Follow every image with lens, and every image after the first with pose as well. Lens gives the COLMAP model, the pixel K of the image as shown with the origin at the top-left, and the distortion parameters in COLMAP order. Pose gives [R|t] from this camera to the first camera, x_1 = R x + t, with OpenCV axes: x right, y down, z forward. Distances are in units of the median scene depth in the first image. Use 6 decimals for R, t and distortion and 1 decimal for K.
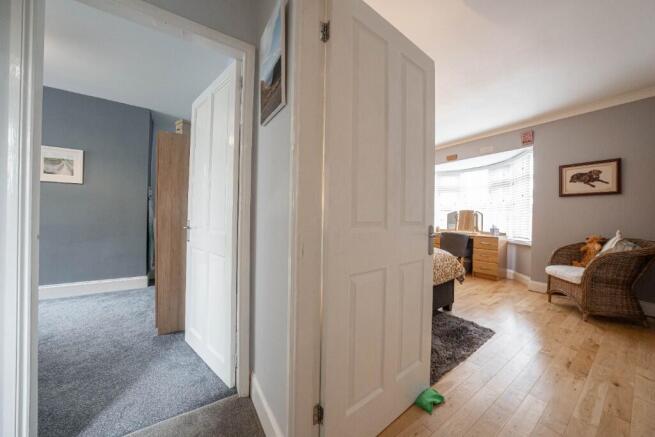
lens RADIAL K [[224.5, 0, 327.1], [0, 224.5, 216.9], [0, 0, 1]] dist [-0.023935, 0.004033]
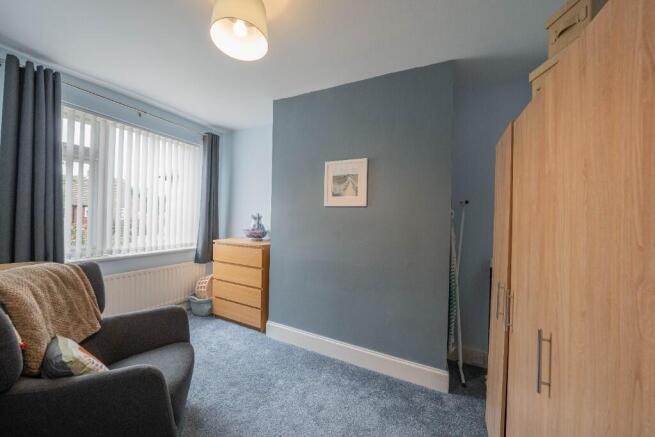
lens RADIAL K [[241.1, 0, 328.3], [0, 241.1, 217.5], [0, 0, 1]] dist [-0.000905, -0.000015]
pose [[0.514513, -0.007983, -0.857445, -0.248979], [-0.014471, 0.999733, -0.017991, -0.047466], [0.857360, 0.021664, 0.514260, 0.239646]]
